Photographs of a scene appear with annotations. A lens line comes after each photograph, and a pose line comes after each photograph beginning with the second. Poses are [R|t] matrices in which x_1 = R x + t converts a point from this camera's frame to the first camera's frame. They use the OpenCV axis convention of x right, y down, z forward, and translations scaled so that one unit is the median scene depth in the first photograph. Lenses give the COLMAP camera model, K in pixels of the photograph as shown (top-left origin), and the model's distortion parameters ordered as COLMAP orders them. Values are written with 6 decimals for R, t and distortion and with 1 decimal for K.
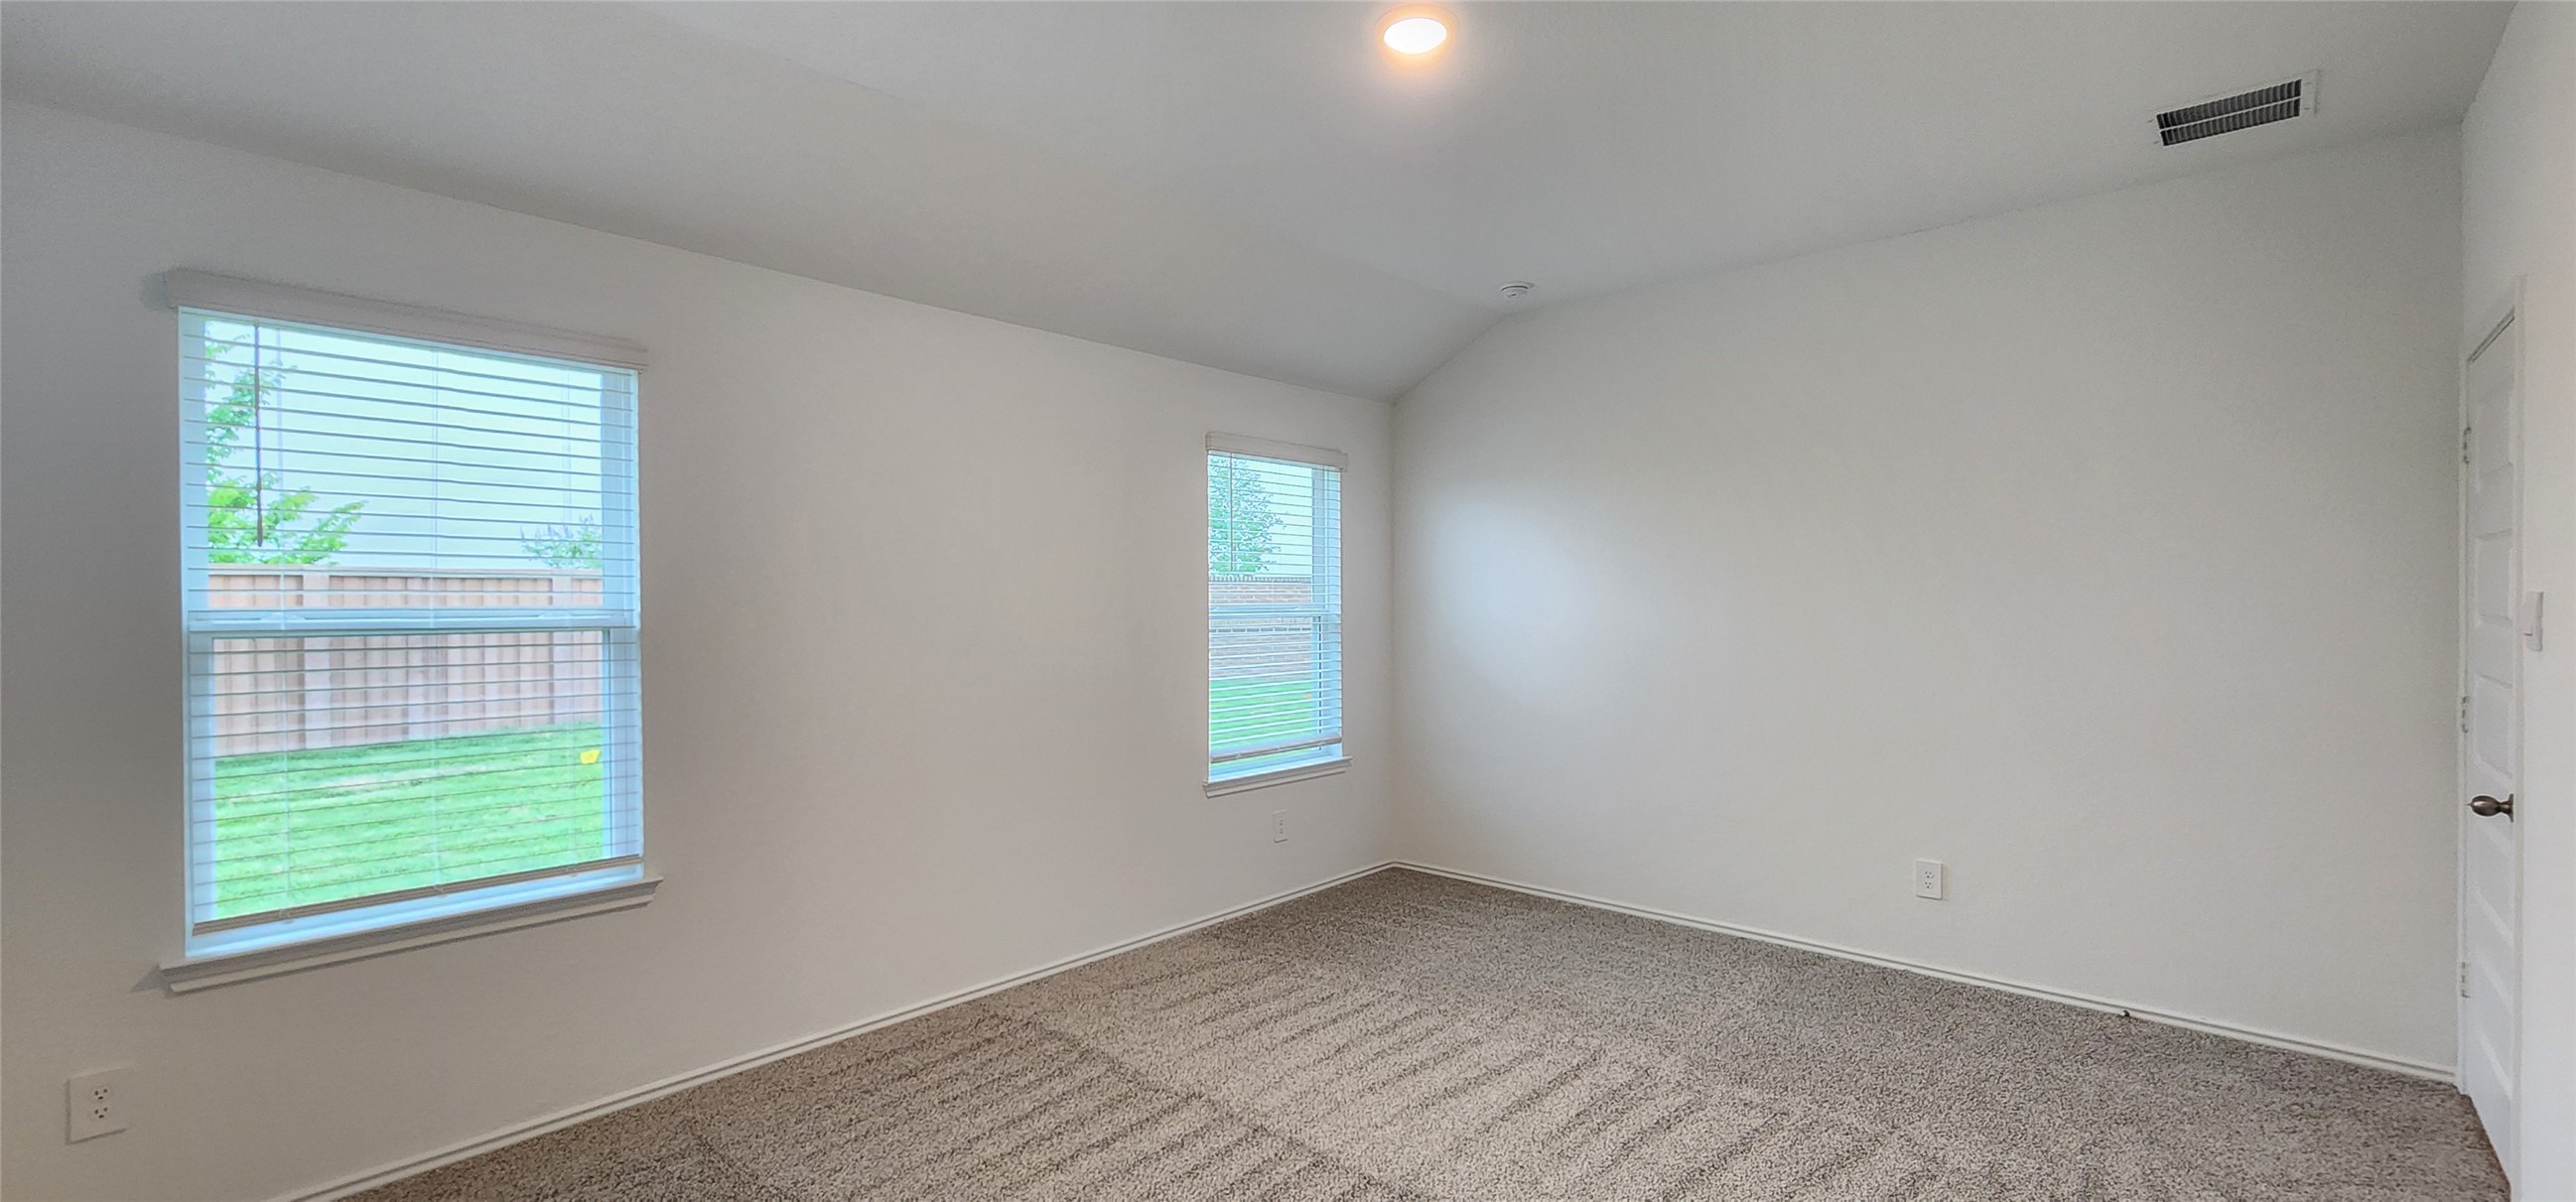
lens RADIAL K [[1062.9, 0, 1301.0], [0, 1062.9, 606.6], [0, 0, 1]] dist [-0.000354, 0.000261]
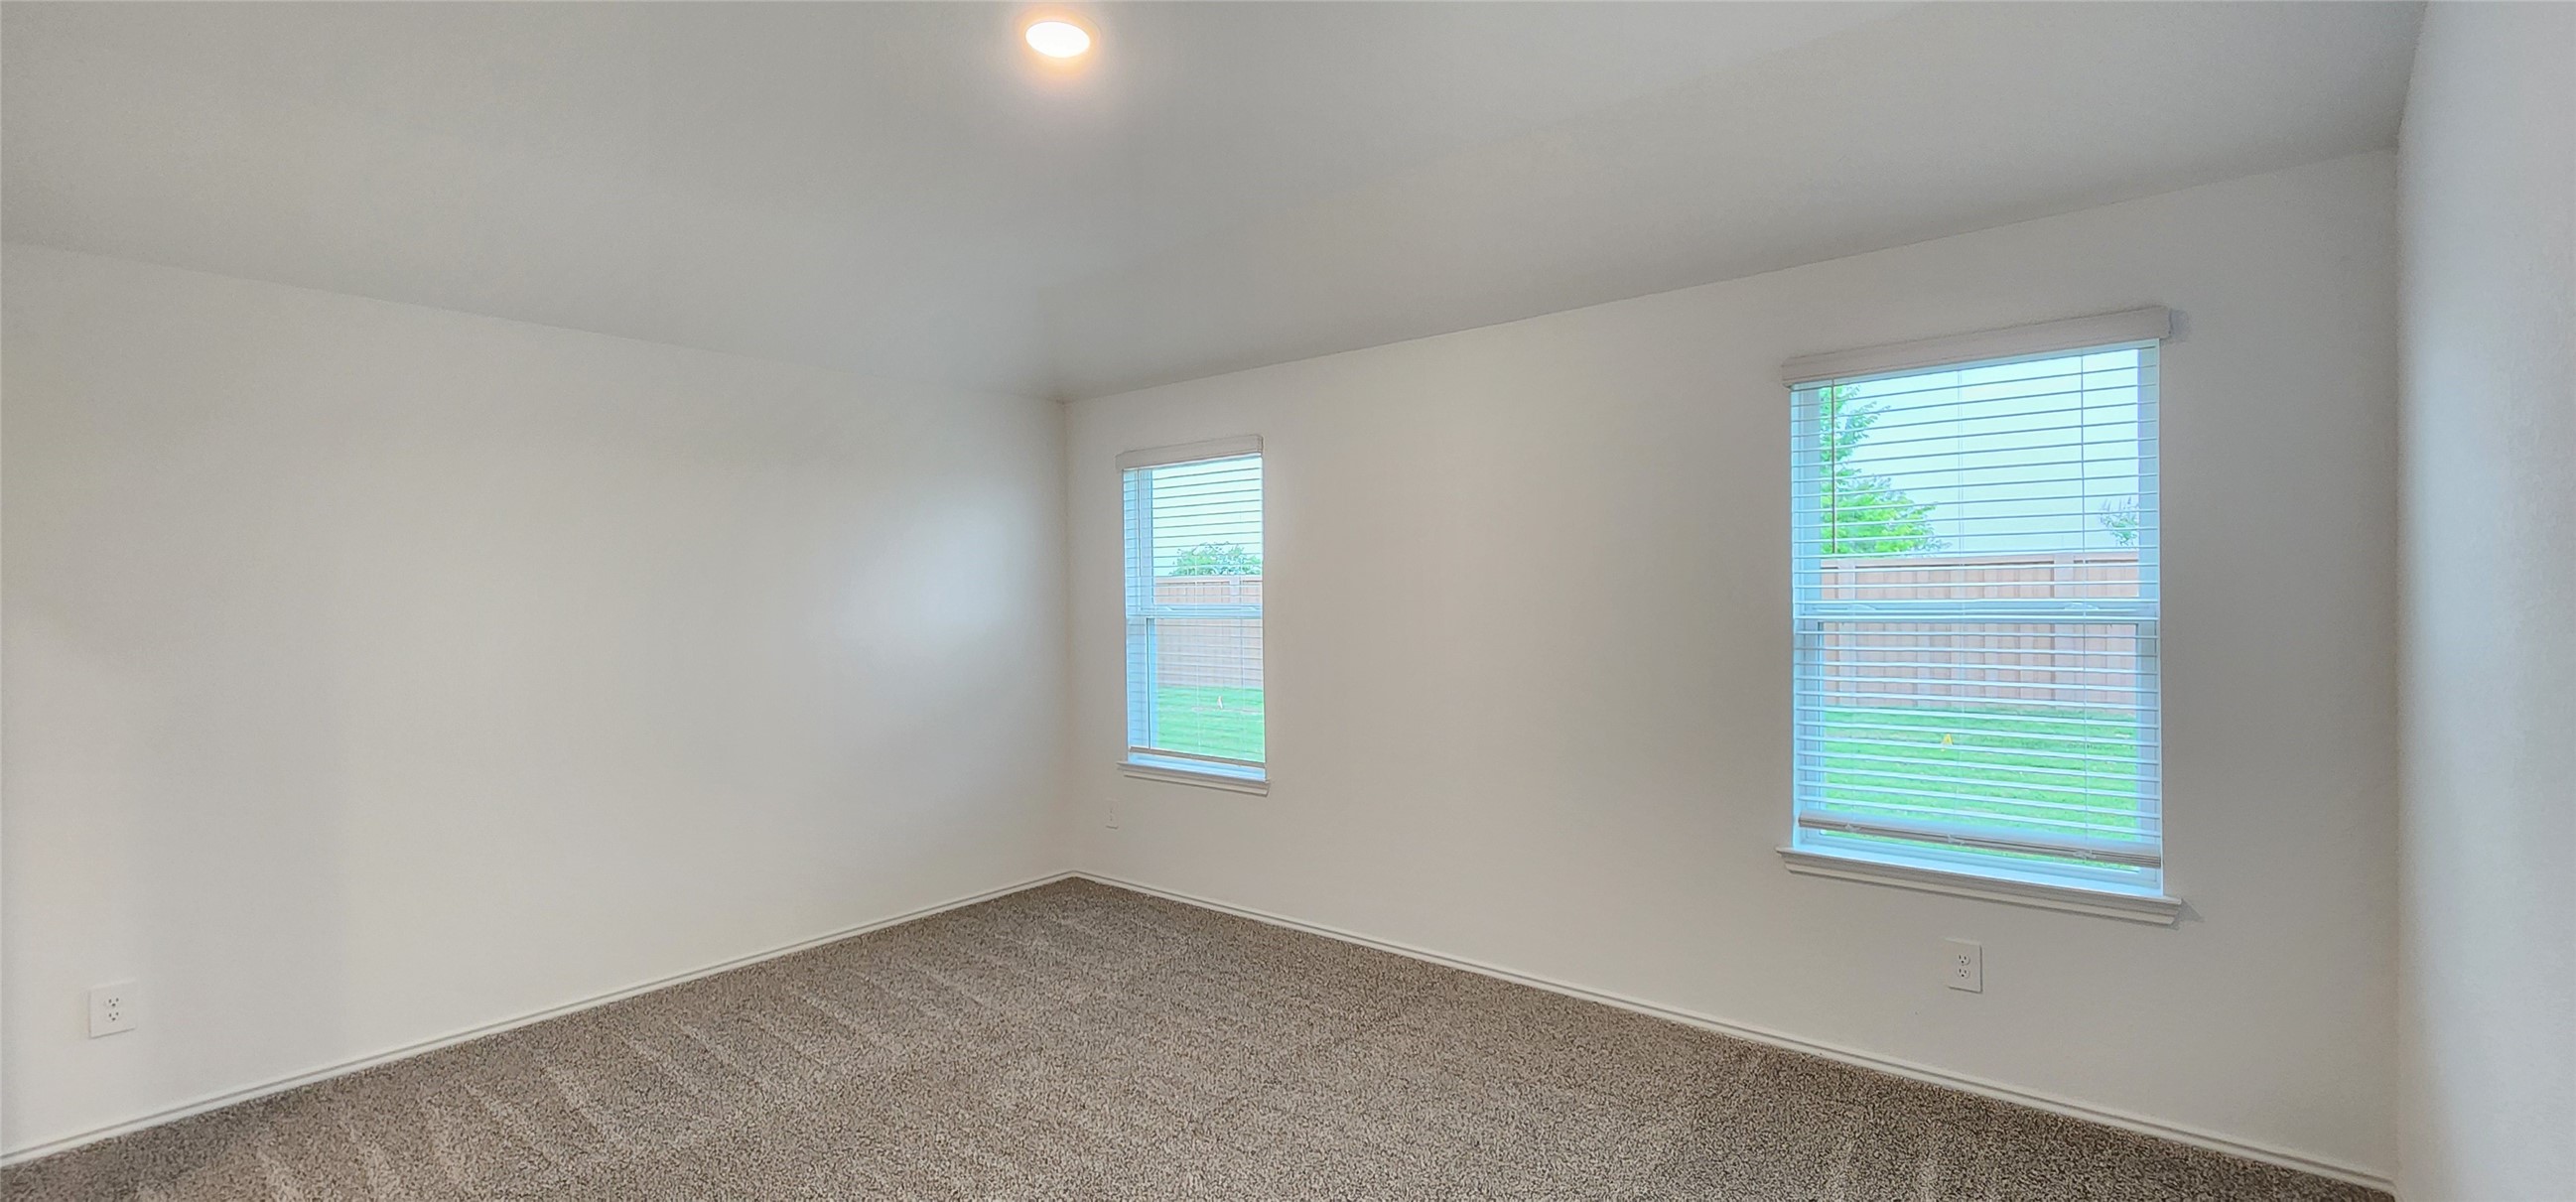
lens RADIAL K [[982.3, 0, 1285.7], [0, 982.3, 618.2], [0, 0, 1]] dist [0.021012, 0.000067]
pose [[0.098873, 0.020308, -0.994893, 0.536639], [0.002319, 0.999784, 0.020638, -0.006151], [0.995097, -0.004348, 0.098805, 0.590189]]
